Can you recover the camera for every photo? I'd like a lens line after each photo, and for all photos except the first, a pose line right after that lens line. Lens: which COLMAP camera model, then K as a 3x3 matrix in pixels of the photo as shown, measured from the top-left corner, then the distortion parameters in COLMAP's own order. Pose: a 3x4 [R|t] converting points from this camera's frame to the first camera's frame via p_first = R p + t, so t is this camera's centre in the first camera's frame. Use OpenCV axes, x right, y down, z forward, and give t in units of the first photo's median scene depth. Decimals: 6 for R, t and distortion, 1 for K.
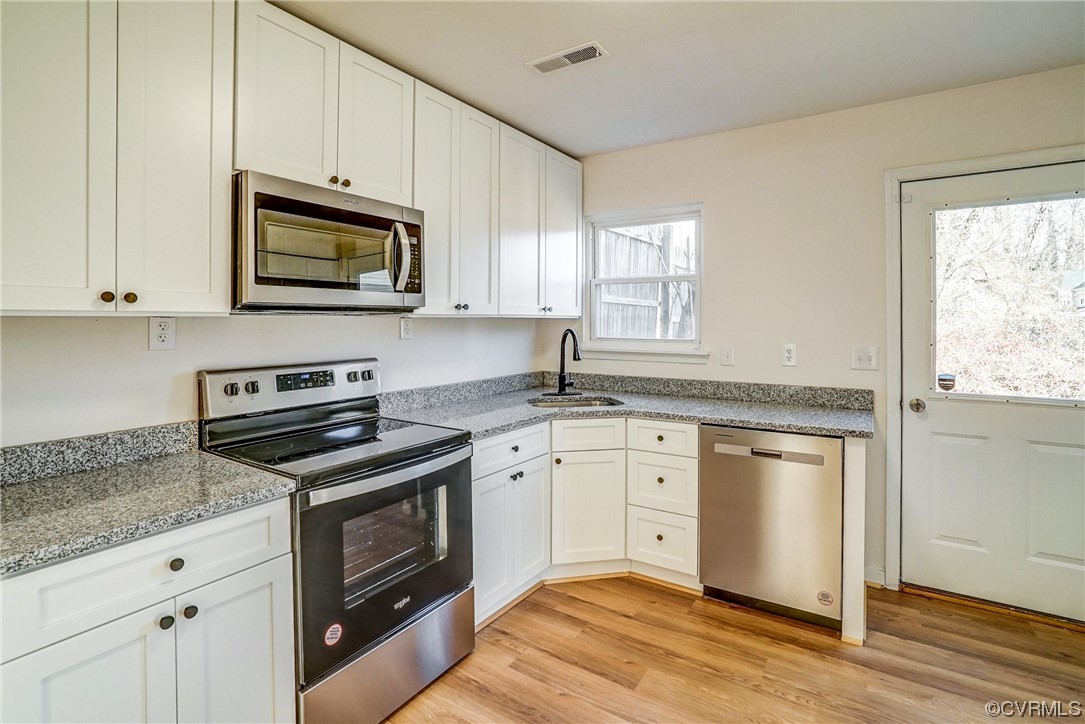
lens RADIAL K [[519.2, 0, 540.3], [0, 519.2, 317.5], [0, 0, 1]] dist [-0.047481, 0.019693]
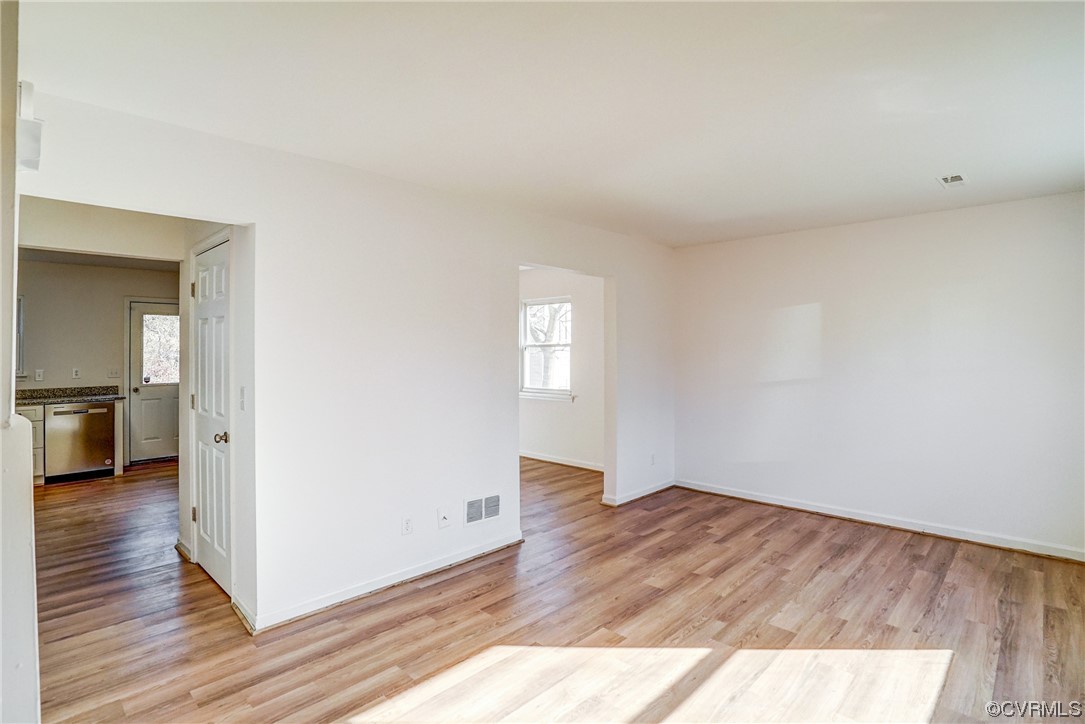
lens RADIAL K [[534.0, 0, 543.1], [0, 534.0, 345.6], [0, 0, 1]] dist [-0.024991, 0.000374]
pose [[0.190019, 0.006017, 0.981762, -1.517272], [-0.004439, 0.999976, -0.005270, -0.047082], [-0.981770, -0.003357, 0.190041, -1.563504]]
